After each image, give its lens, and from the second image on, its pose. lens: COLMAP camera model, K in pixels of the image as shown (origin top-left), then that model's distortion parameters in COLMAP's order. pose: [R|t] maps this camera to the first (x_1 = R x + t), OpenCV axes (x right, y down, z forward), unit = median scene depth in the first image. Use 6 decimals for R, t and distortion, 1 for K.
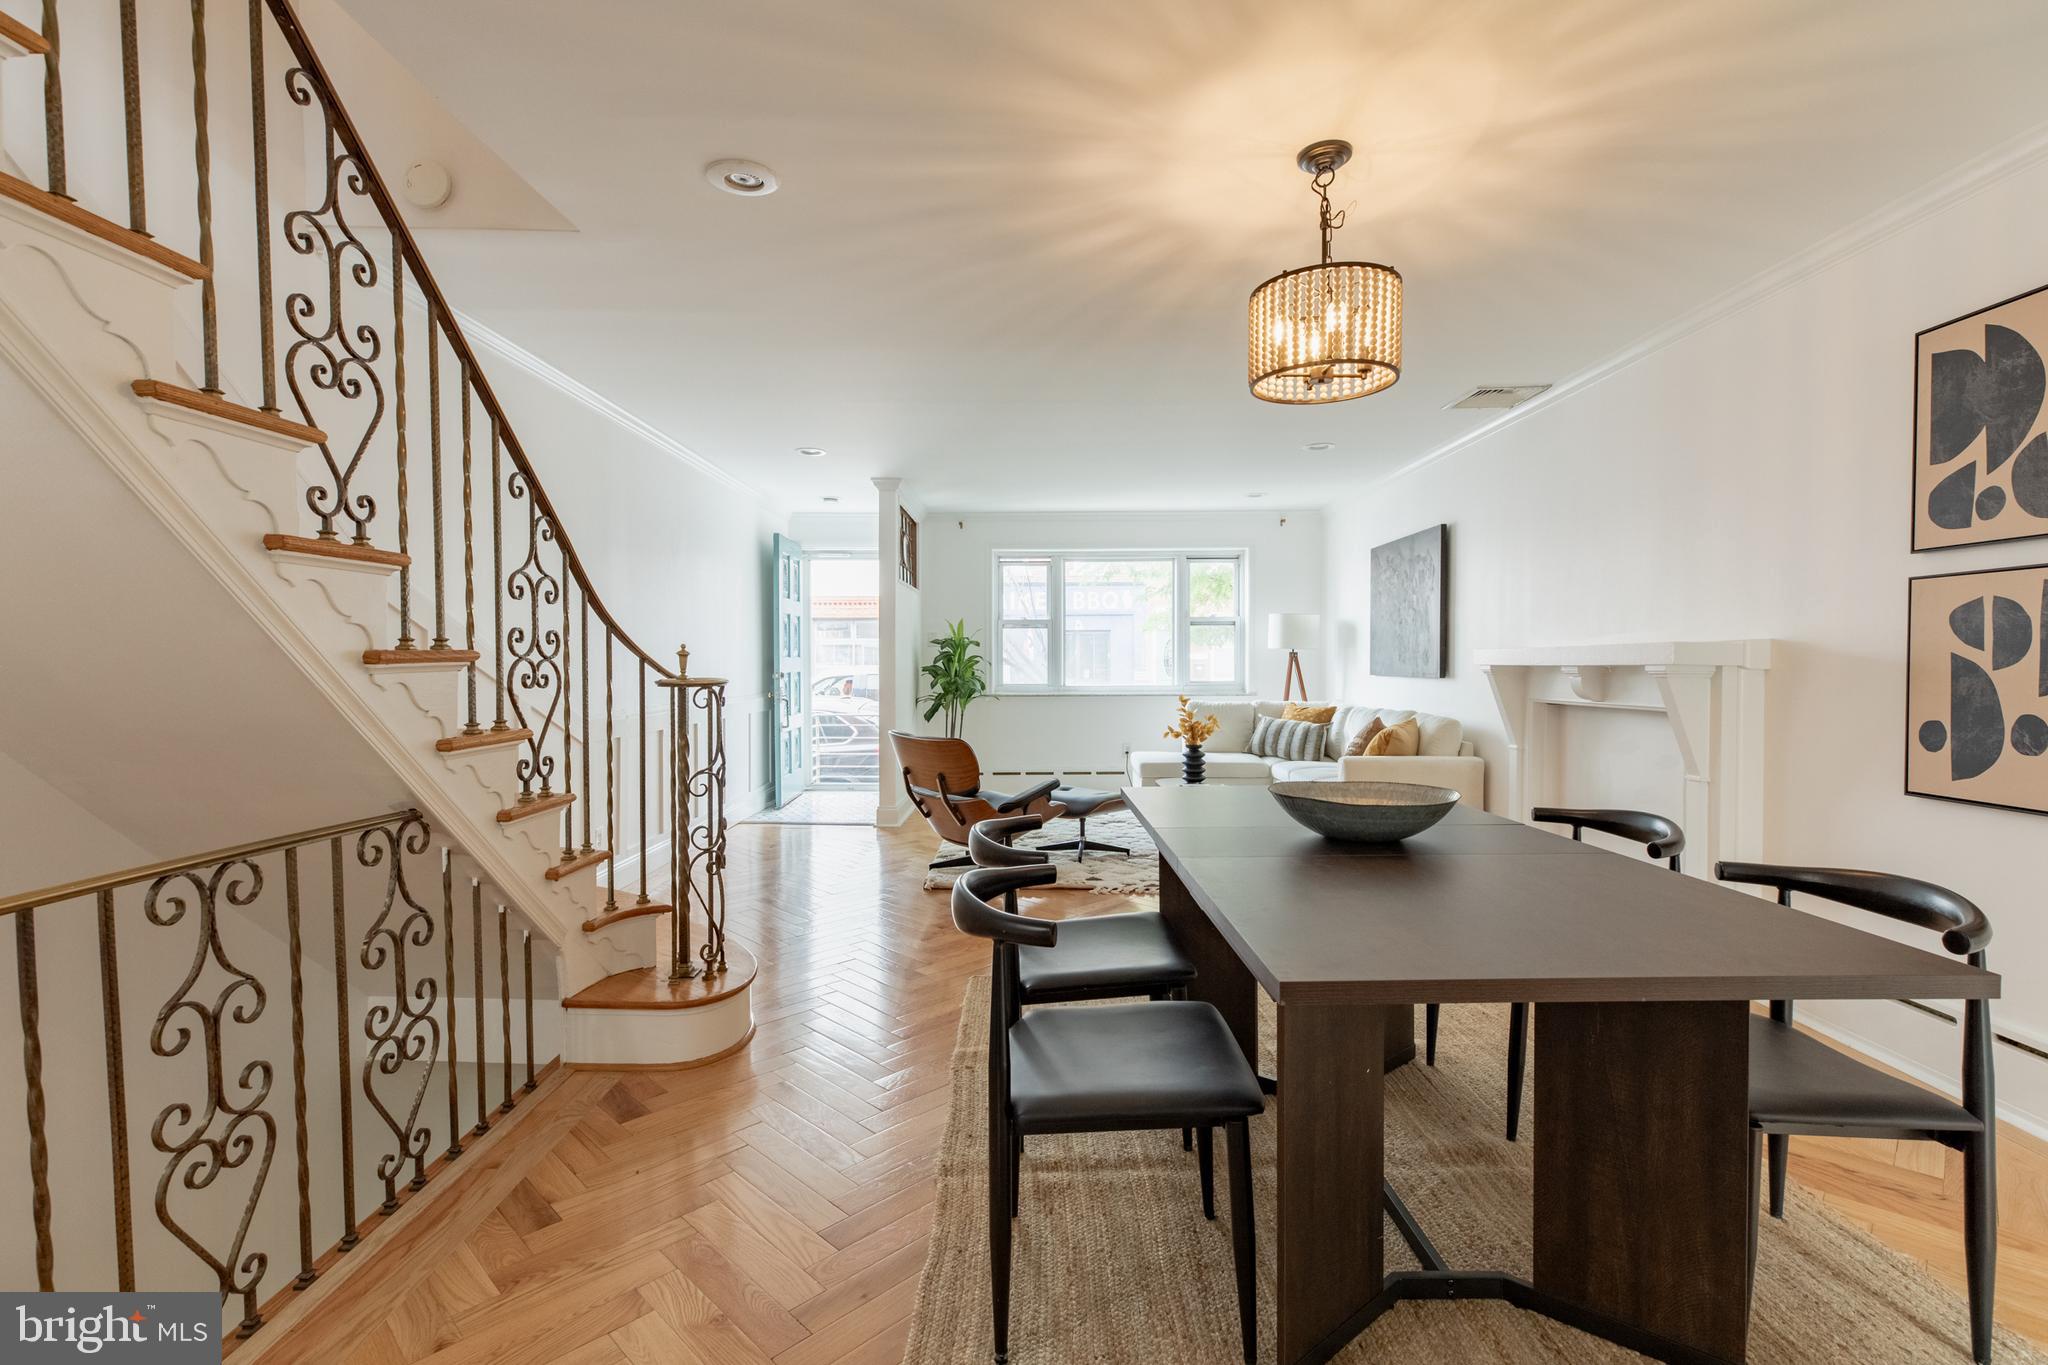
lens RADIAL K [[931.5, 0, 1028.5], [0, 931.5, 682.8], [0, 0, 1]] dist [-0.001218, 0.000398]
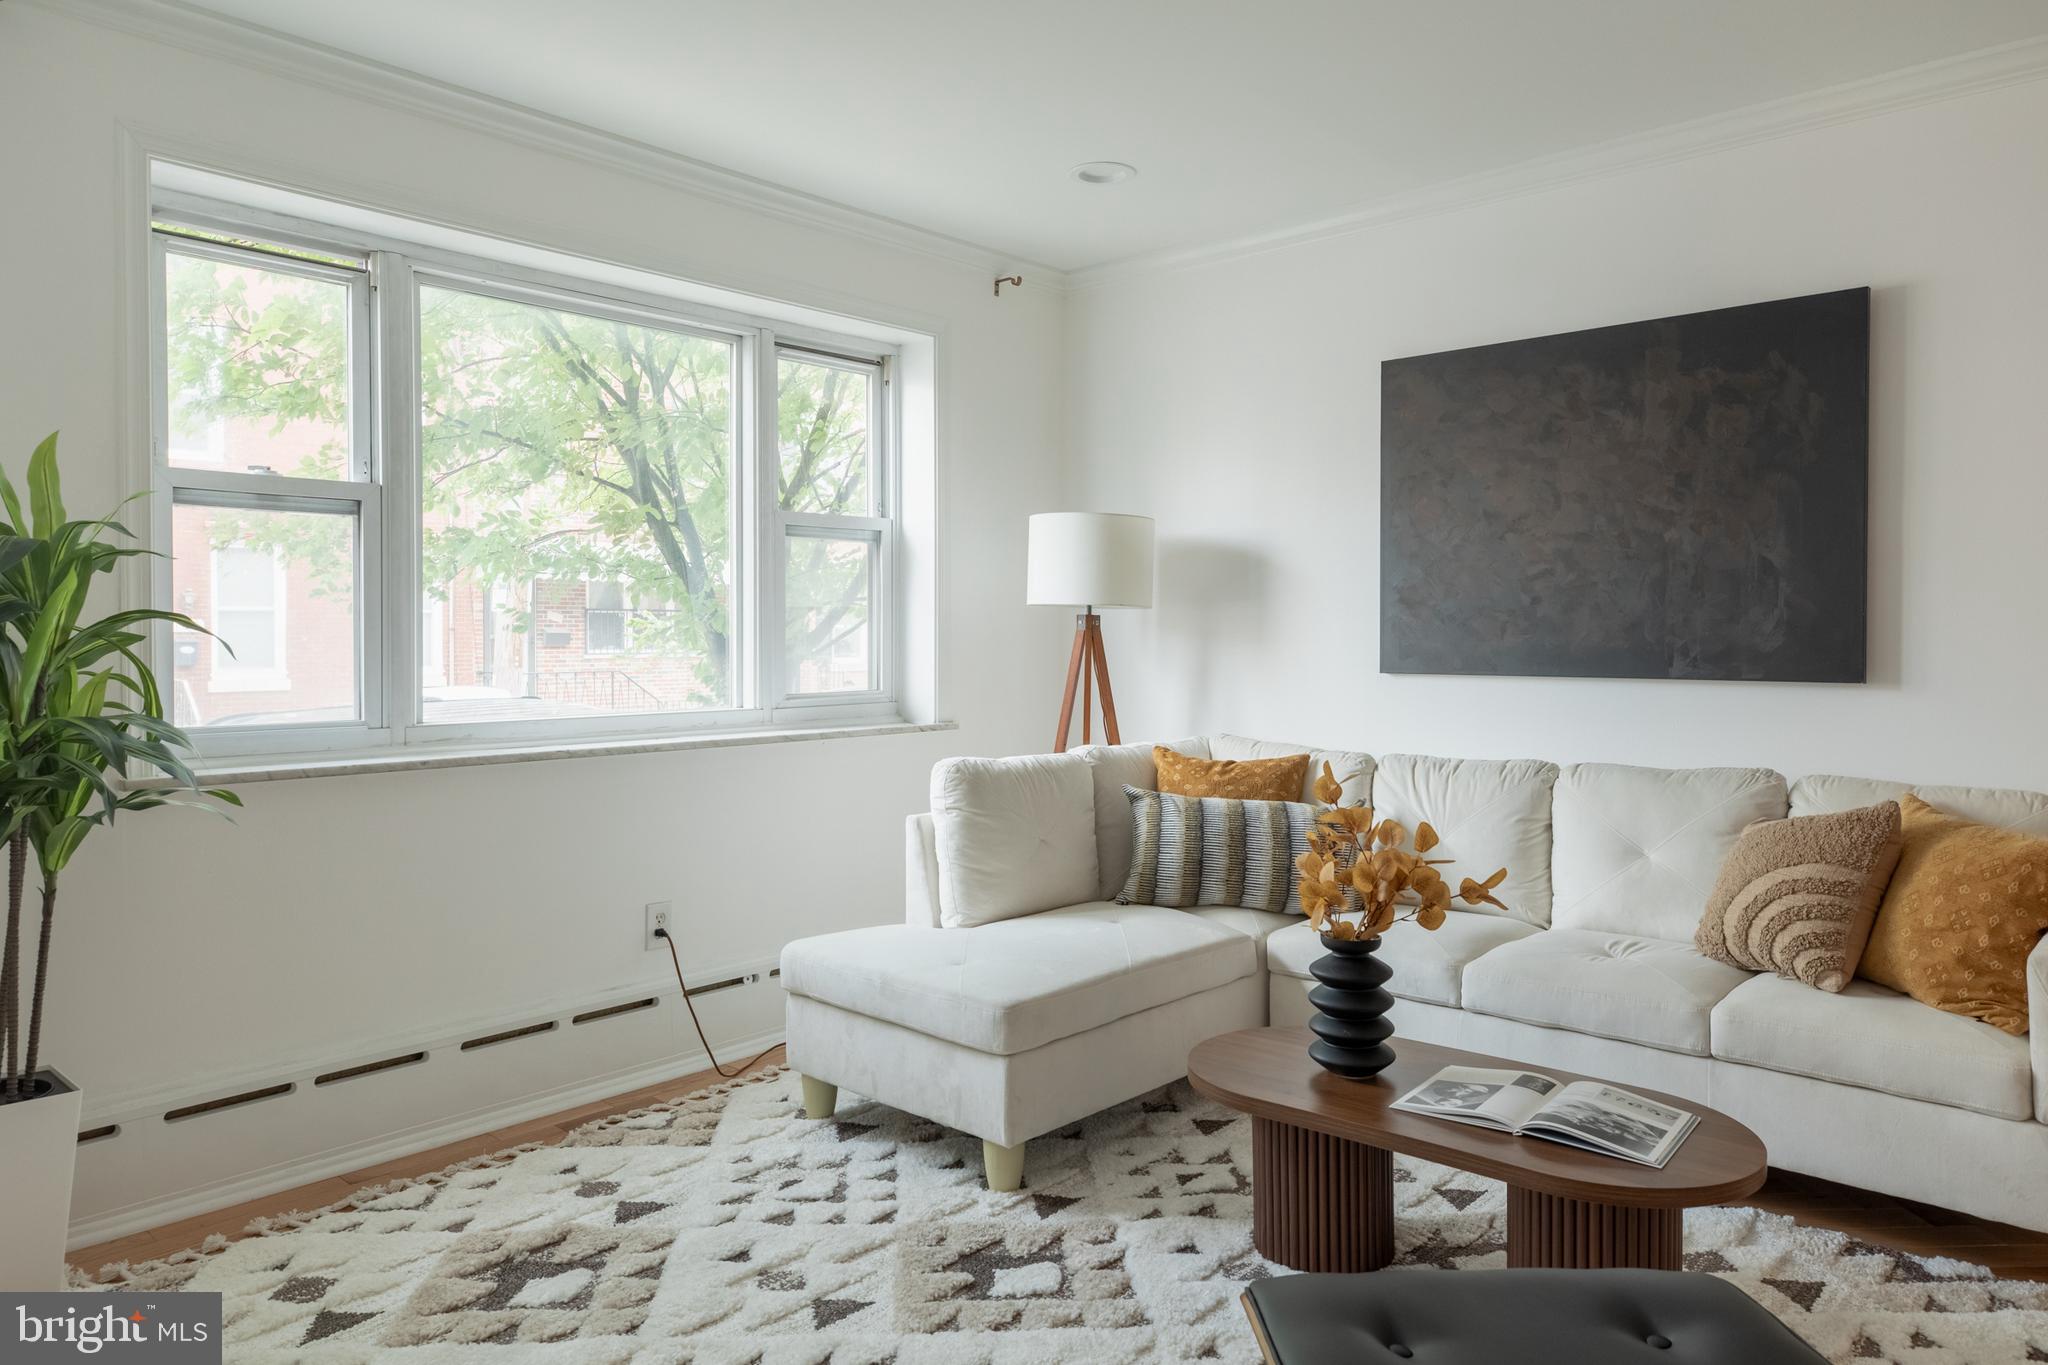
lens RADIAL K [[1311.4, 0, 1019.5], [0, 1311.4, 648.6], [0, 0, 1]] dist [0.000698, 0.000715]
pose [[0.668339, -0.006630, 0.743828, -0.572386], [0.014932, 0.999878, -0.004504, -0.059140], [-0.743707, 0.014117, 0.668356, 2.479574]]
